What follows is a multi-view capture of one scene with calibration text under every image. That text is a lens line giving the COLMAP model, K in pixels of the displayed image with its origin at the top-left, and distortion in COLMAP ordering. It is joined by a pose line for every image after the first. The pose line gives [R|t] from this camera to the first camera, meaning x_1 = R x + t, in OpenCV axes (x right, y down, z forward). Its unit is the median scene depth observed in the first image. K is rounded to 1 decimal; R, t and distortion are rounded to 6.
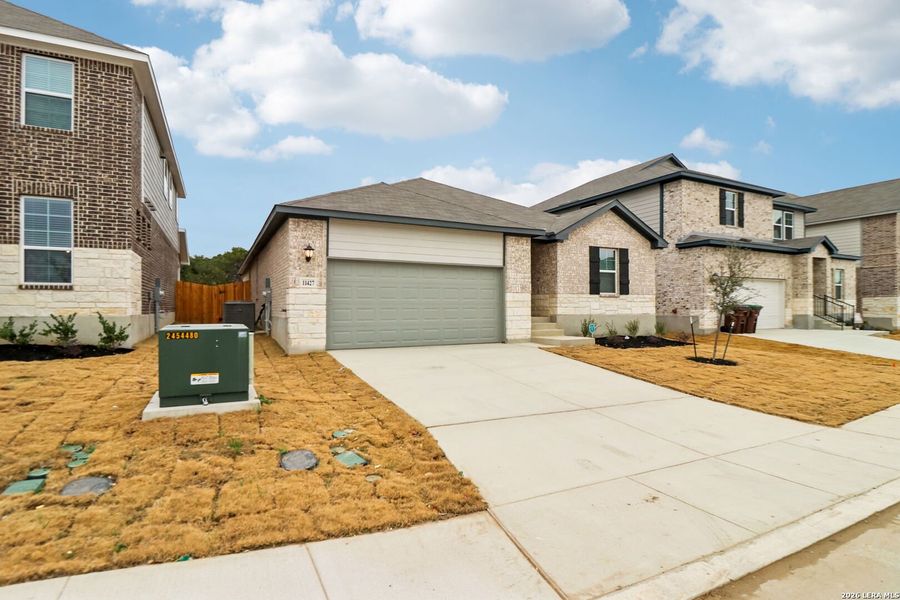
lens RADIAL K [[439.5, 0, 427.7], [0, 439.5, 306.3], [0, 0, 1]] dist [0.001227, -0.013437]
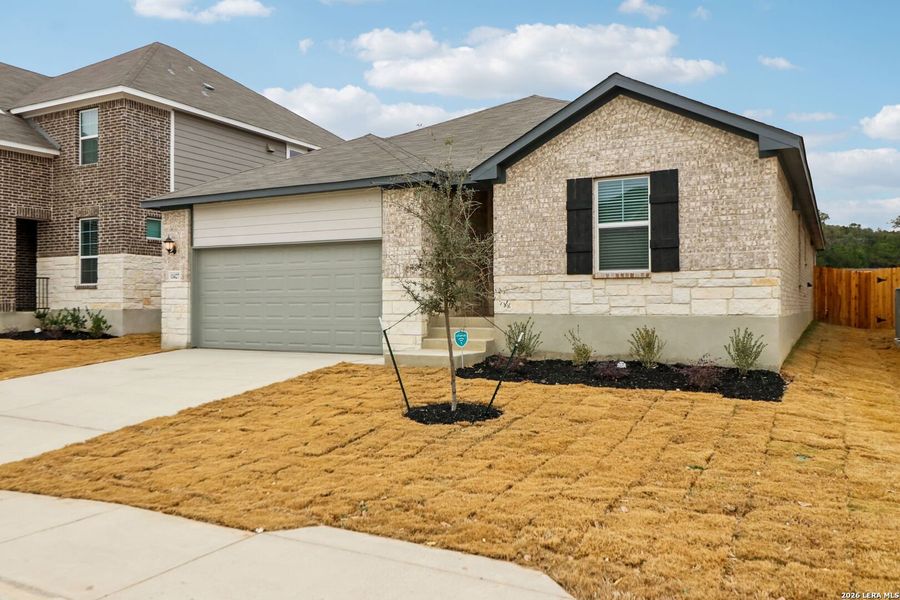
lens RADIAL K [[690.2, 0, 451.5], [0, 690.2, 299.1], [0, 0, 1]] dist [-0.000025, 0.001792]
pose [[0.600570, -0.007783, -0.799534, 1.034150], [0.002635, 0.999966, -0.007755, 0.008002], [0.799568, 0.002551, 0.600571, 0.459721]]
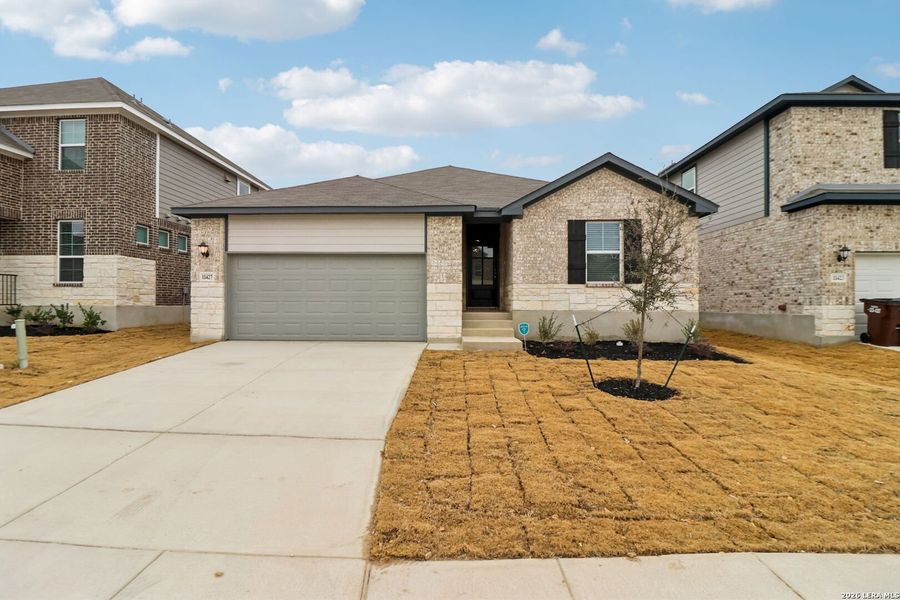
lens RADIAL K [[411.1, 0, 445.2], [0, 411.1, 300.0], [0, 0, 1]] dist [-0.001211, -0.009941]
pose [[0.881385, 0.000138, -0.472399, 0.576111], [-0.002659, 0.999986, -0.004669, 0.005330], [0.472392, 0.005371, 0.881372, 0.307229]]
